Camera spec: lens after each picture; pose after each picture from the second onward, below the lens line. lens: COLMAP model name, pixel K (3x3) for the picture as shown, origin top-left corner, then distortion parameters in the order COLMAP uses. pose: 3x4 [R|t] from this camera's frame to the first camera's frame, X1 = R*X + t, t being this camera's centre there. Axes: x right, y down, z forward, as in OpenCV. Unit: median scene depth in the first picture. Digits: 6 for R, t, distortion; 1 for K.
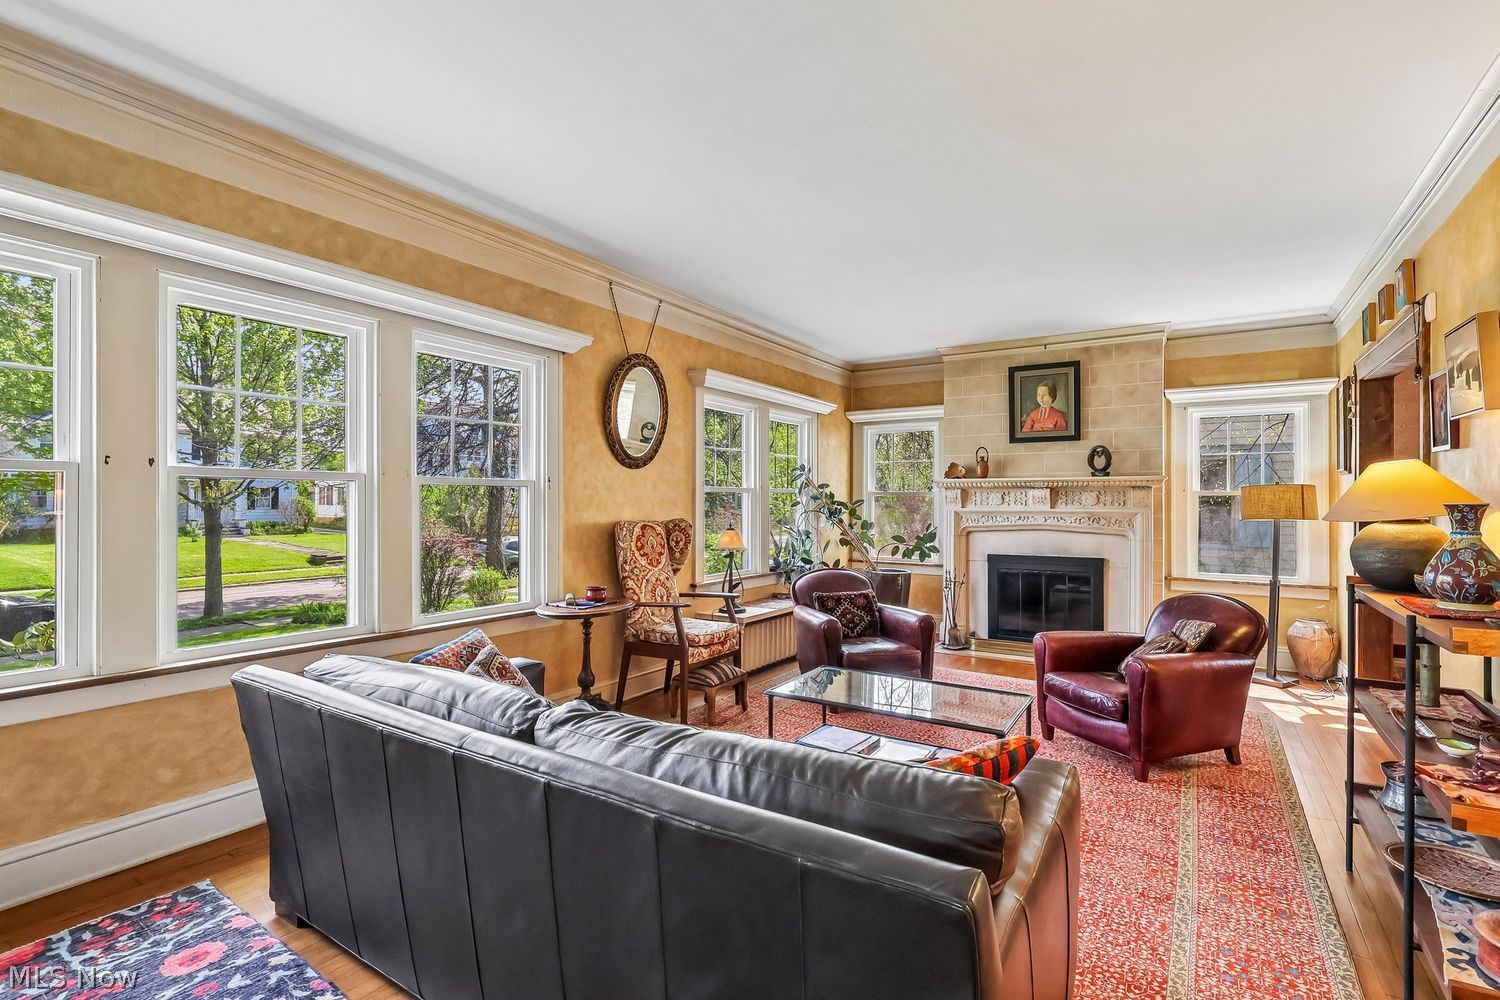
lens RADIAL K [[701.3, 0, 745.0], [0, 701.3, 499.0], [0, 0, 1]] dist [-0.002672, 0.000456]
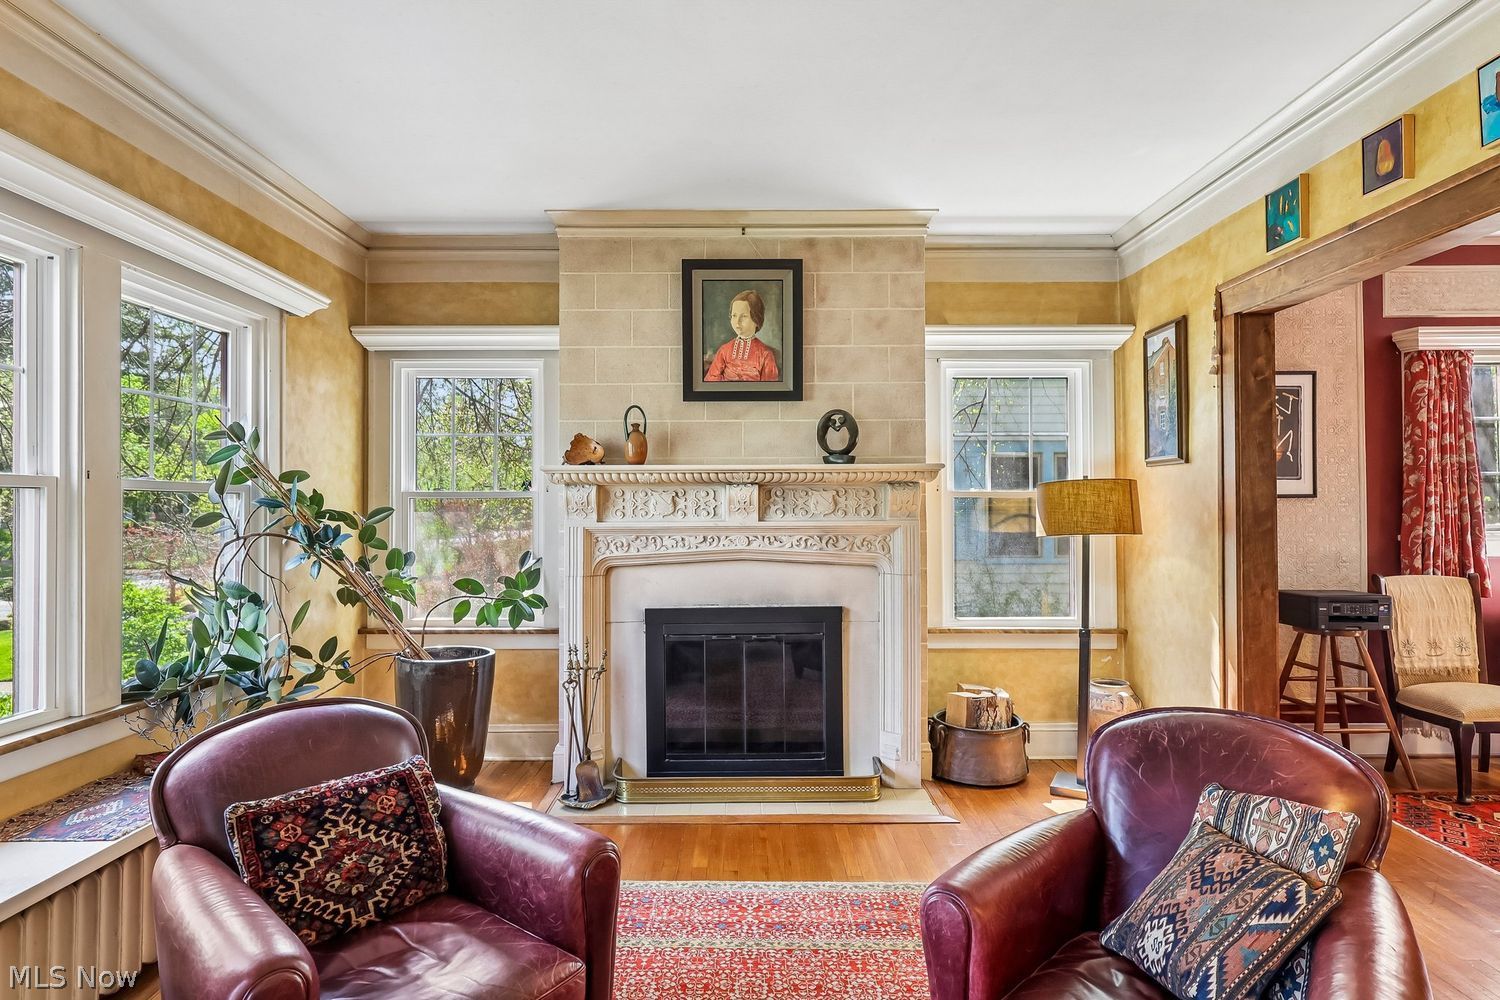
lens RADIAL K [[830.8, 0, 749.0], [0, 830.8, 496.4], [0, 0, 1]] dist [0.002435, 0.000797]
pose [[0.837504, 0.000864, 0.546431, 0.071266], [0.004890, 0.999947, -0.009077, 0.000046], [-0.546410, 0.010274, 0.837455, 0.442875]]
